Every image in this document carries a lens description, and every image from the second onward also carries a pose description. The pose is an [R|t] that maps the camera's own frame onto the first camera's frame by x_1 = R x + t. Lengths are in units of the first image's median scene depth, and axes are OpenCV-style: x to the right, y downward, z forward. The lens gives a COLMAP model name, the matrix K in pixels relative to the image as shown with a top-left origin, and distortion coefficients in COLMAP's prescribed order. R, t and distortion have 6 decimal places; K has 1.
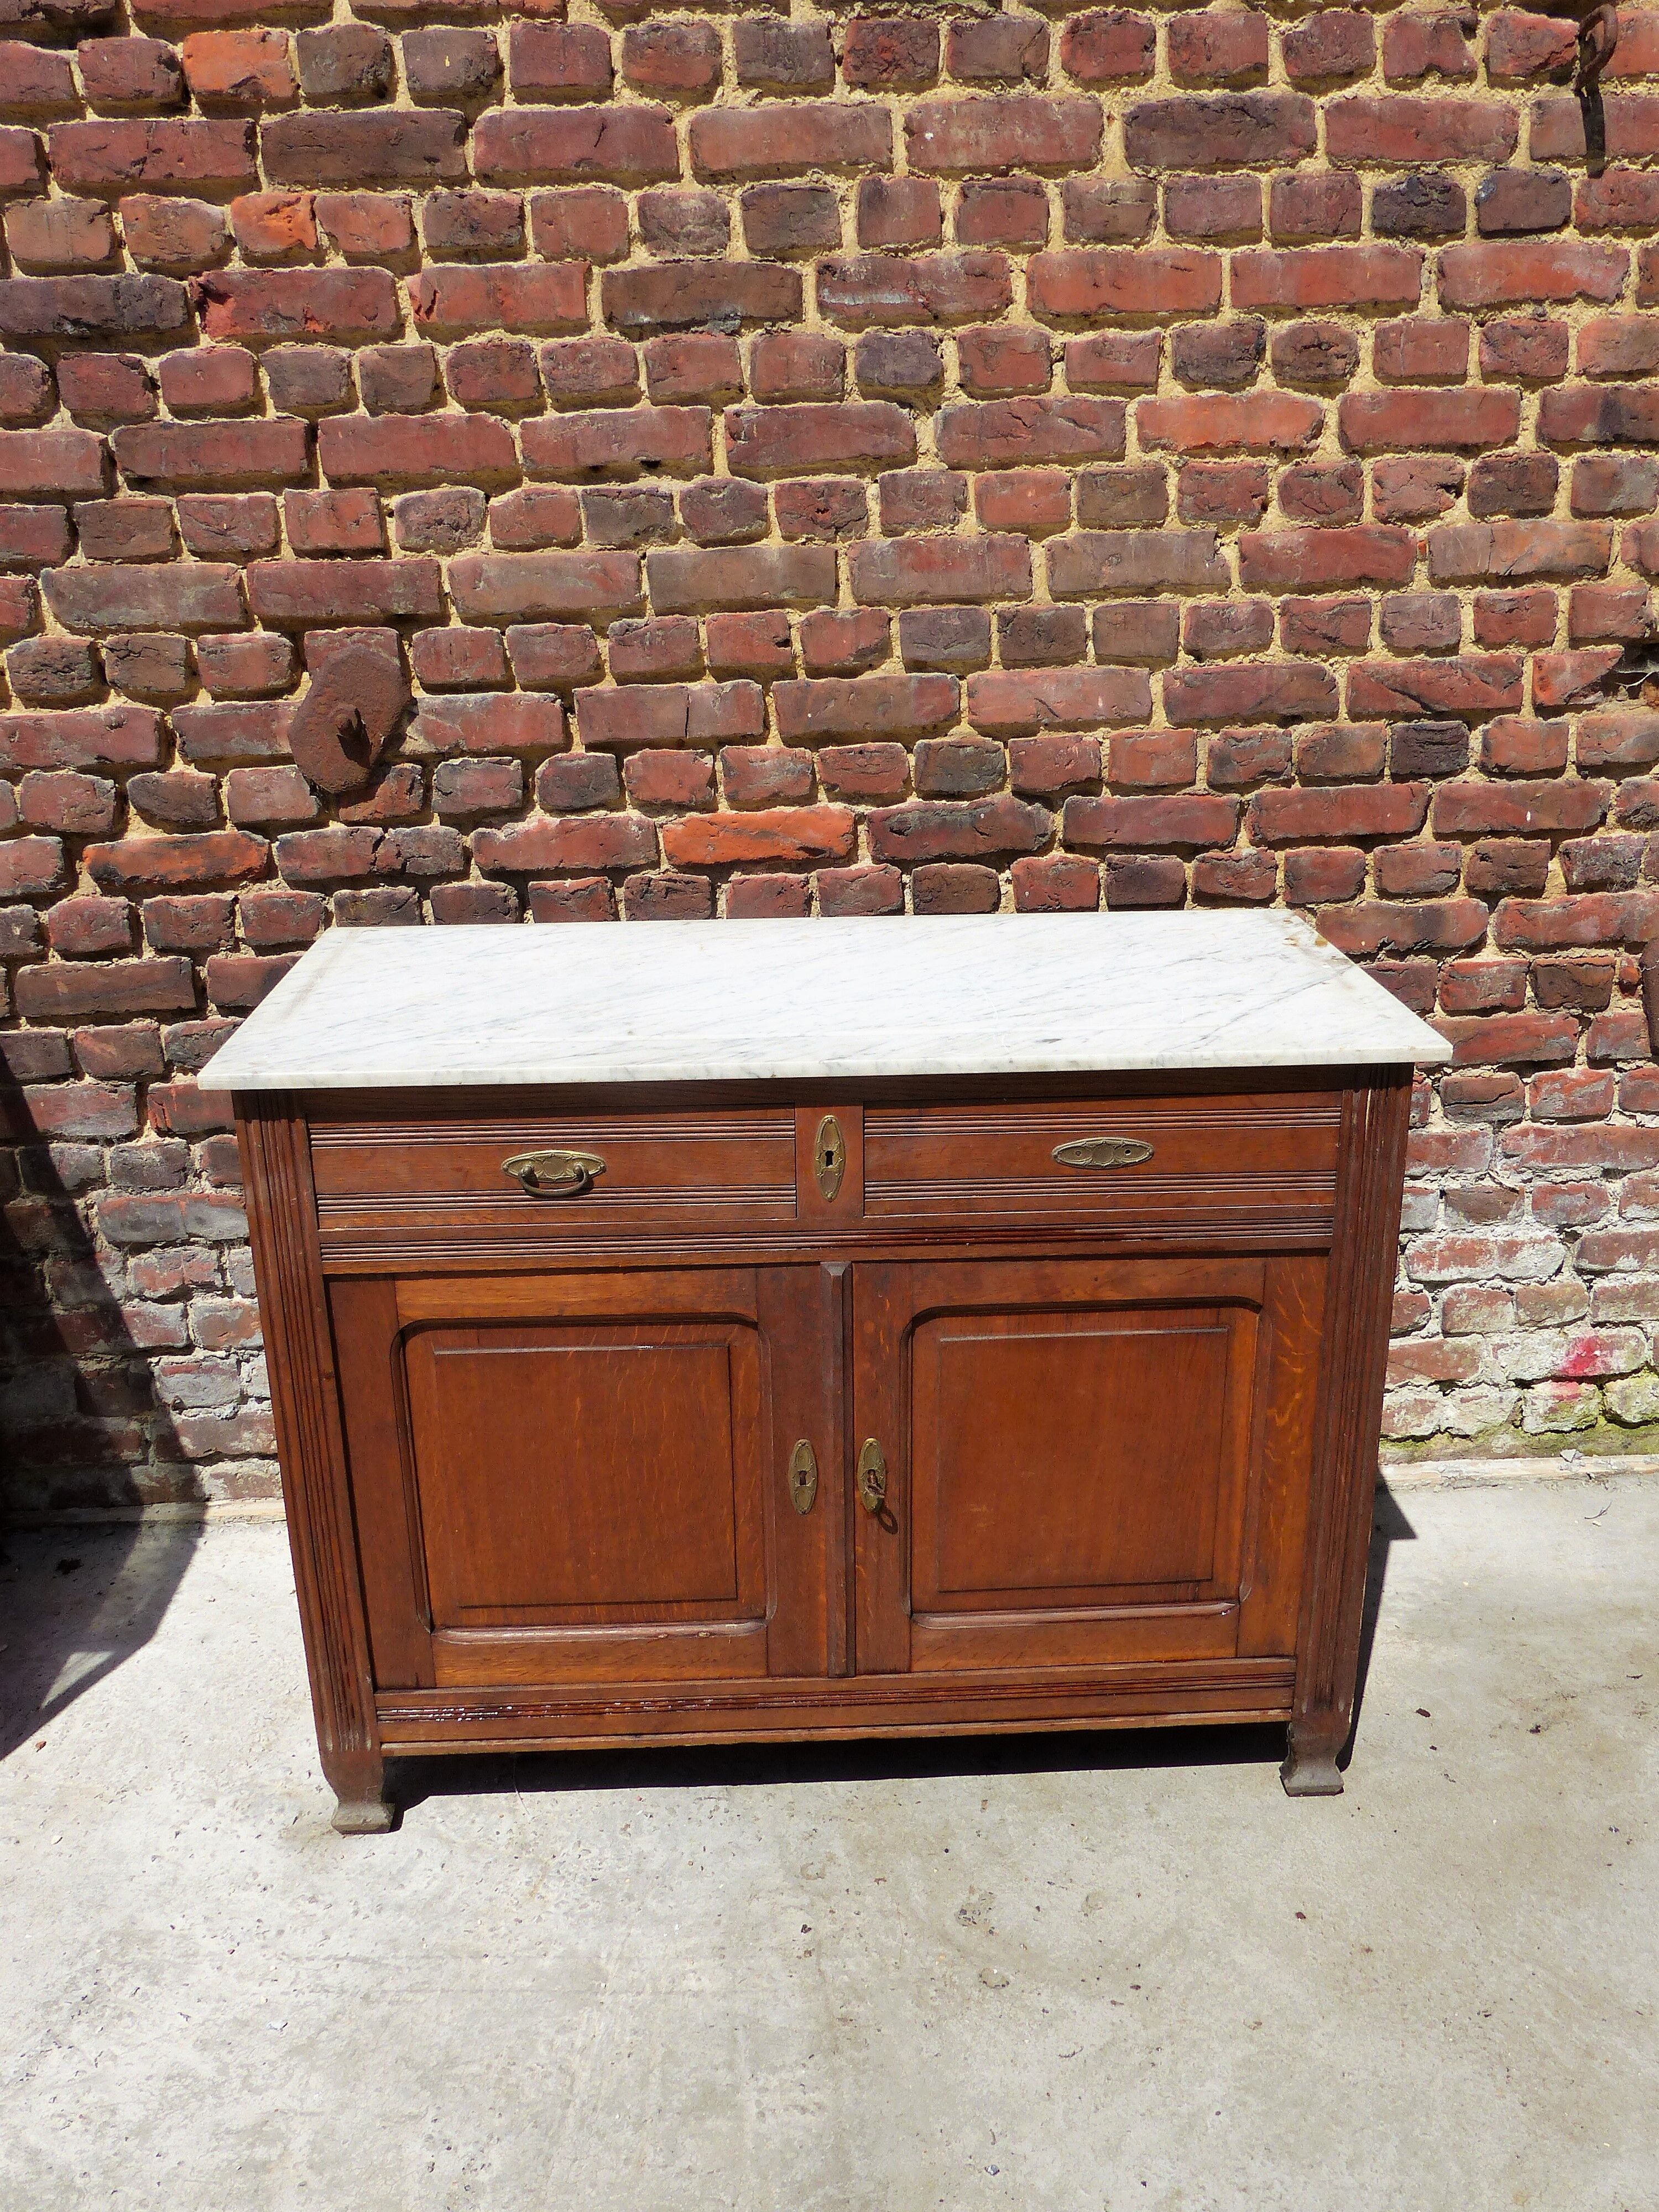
lens RADIAL K [[1824.4, 0, 842.3], [0, 1824.4, 1093.3], [0, 0, 1]] dist [-0.036123, 0.037407]
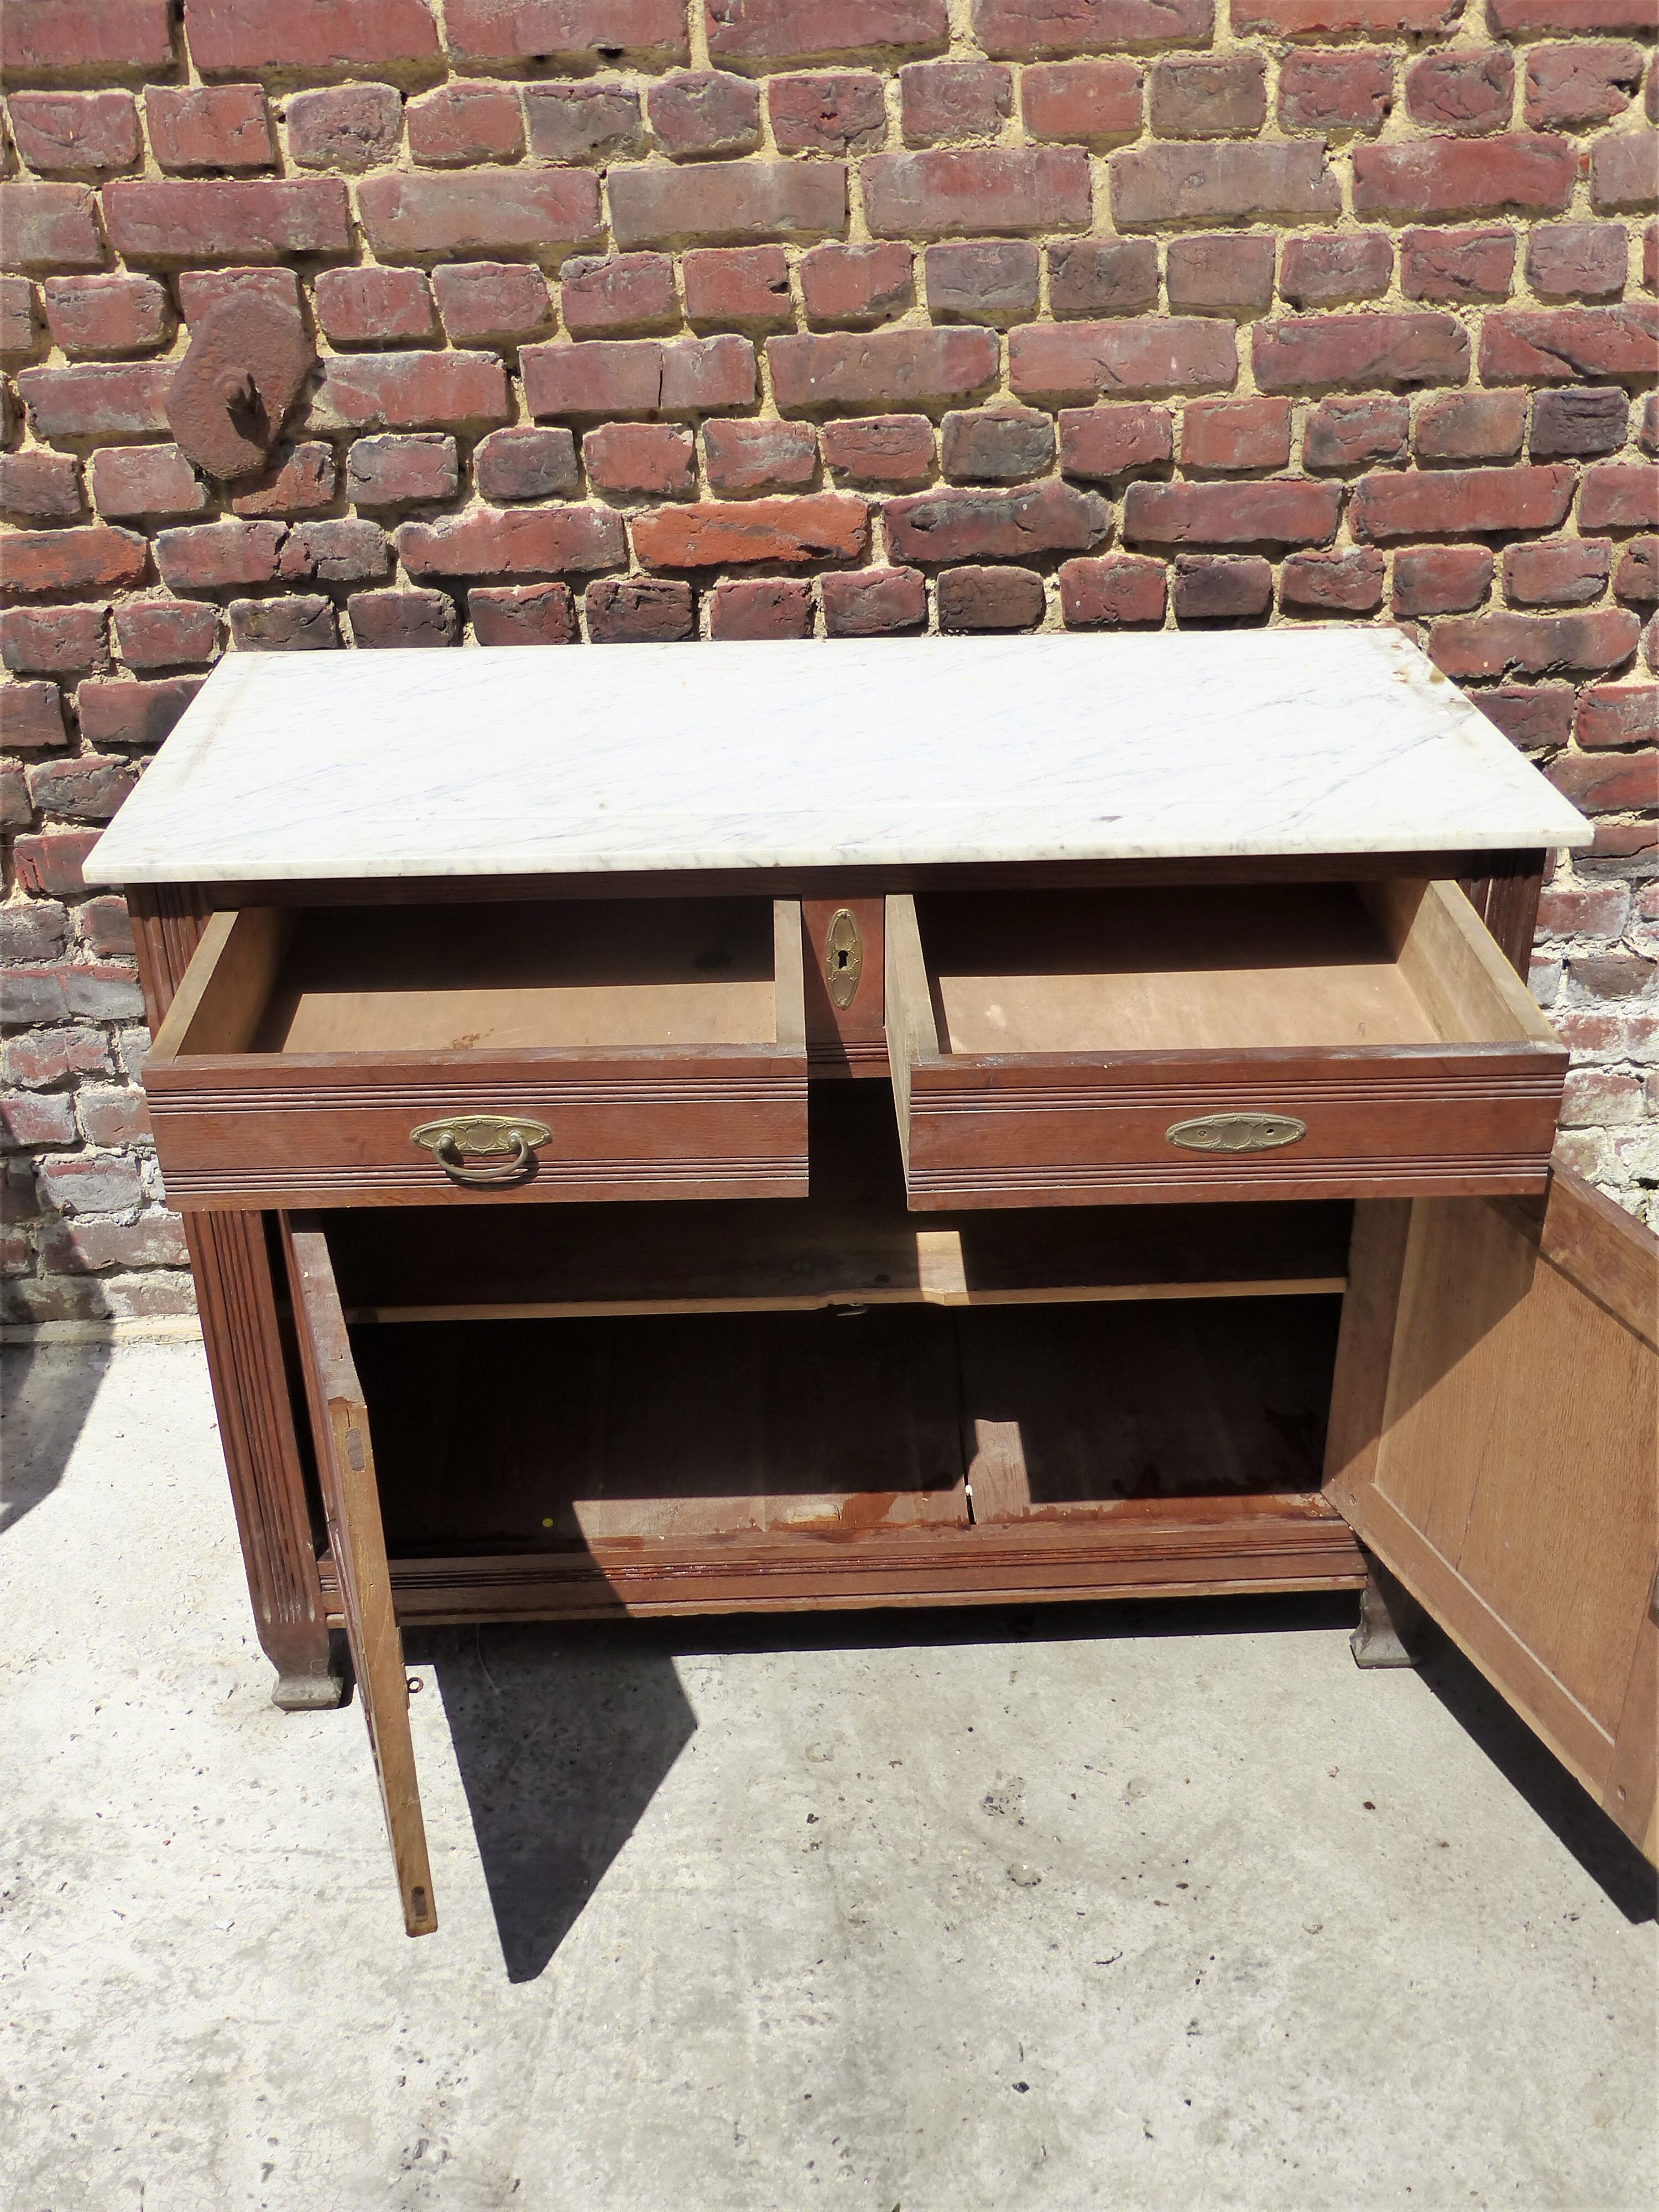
lens RADIAL K [[2171.1, 0, 837.3], [0, 2171.1, 1095.4], [0, 0, 1]] dist [-0.016295, 0.000000]
pose [[0.999997, 0.001272, 0.002285, -0.008974], [-0.001611, 0.987942, 0.154813, -0.044548], [-0.002061, -0.154816, 0.987941, 0.004504]]
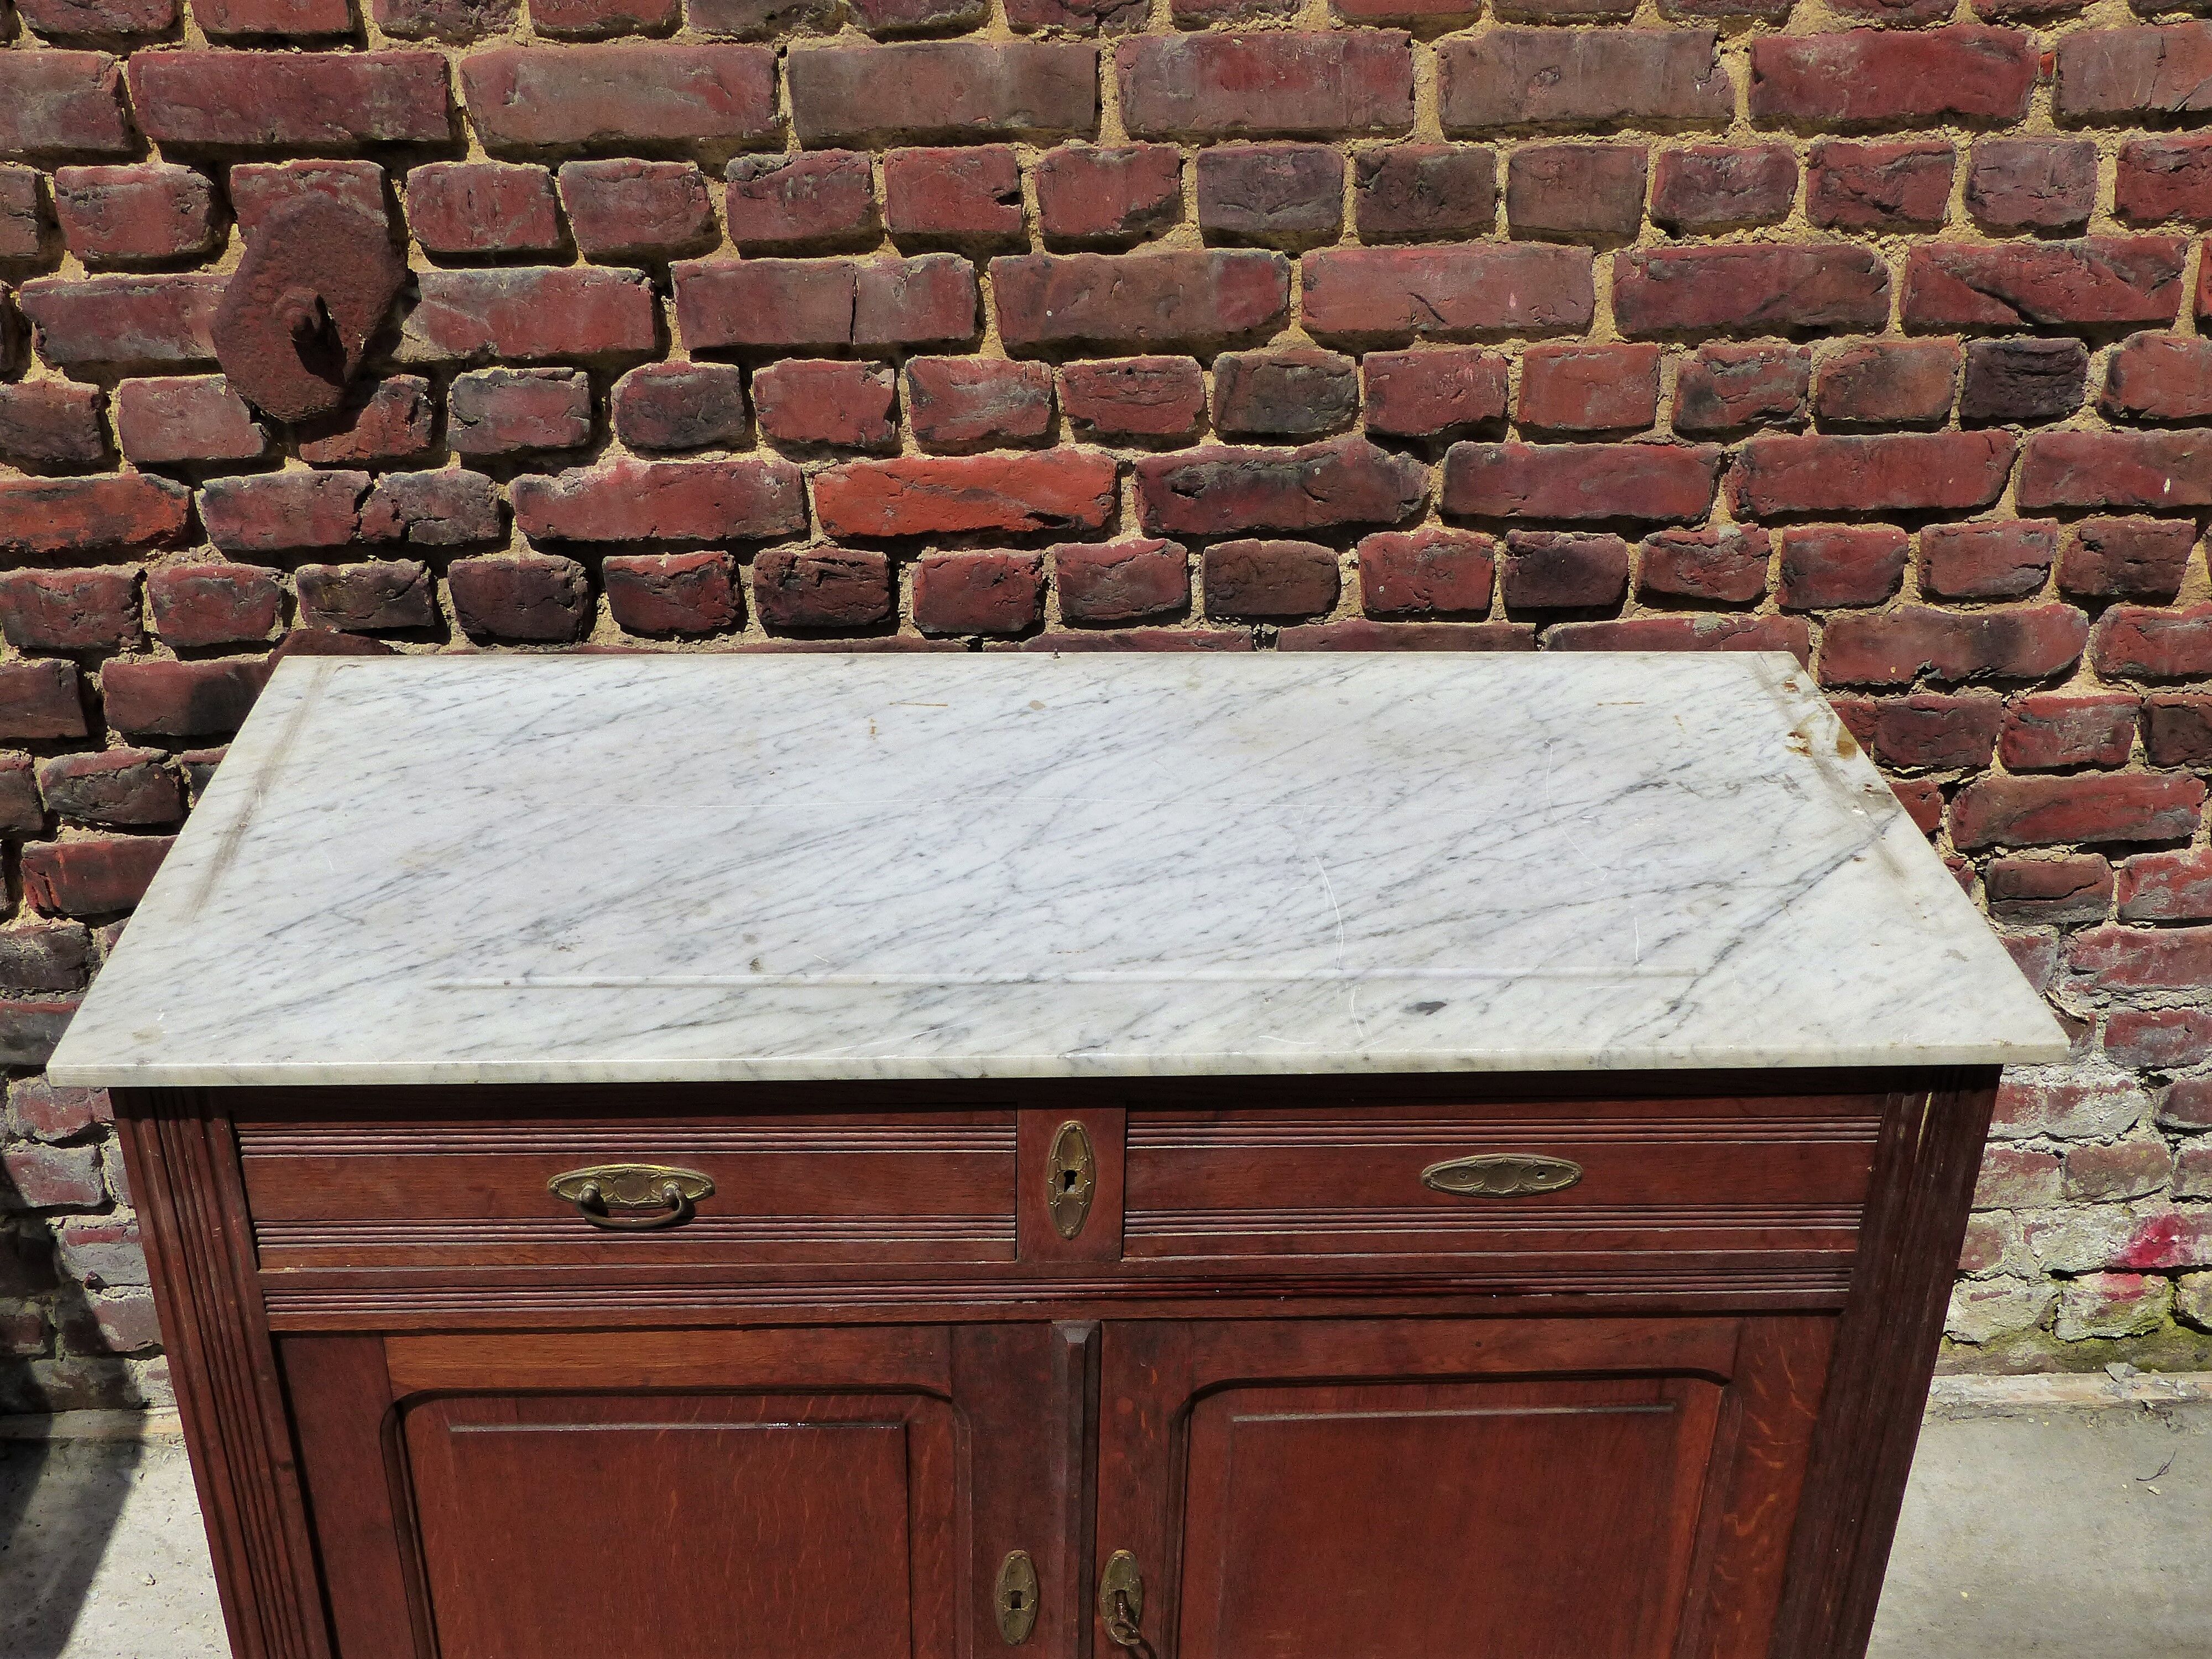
lens RADIAL K [[2428.1, 0, 1098.5], [0, 2428.1, 847.7], [0, 0, 1]] dist [-0.018790, 0.000000]
pose [[0.999616, 0.023139, 0.015270, -0.009654], [-0.025381, 0.985421, 0.168232, -0.170961], [-0.011155, -0.168555, 0.985629, 0.150357]]
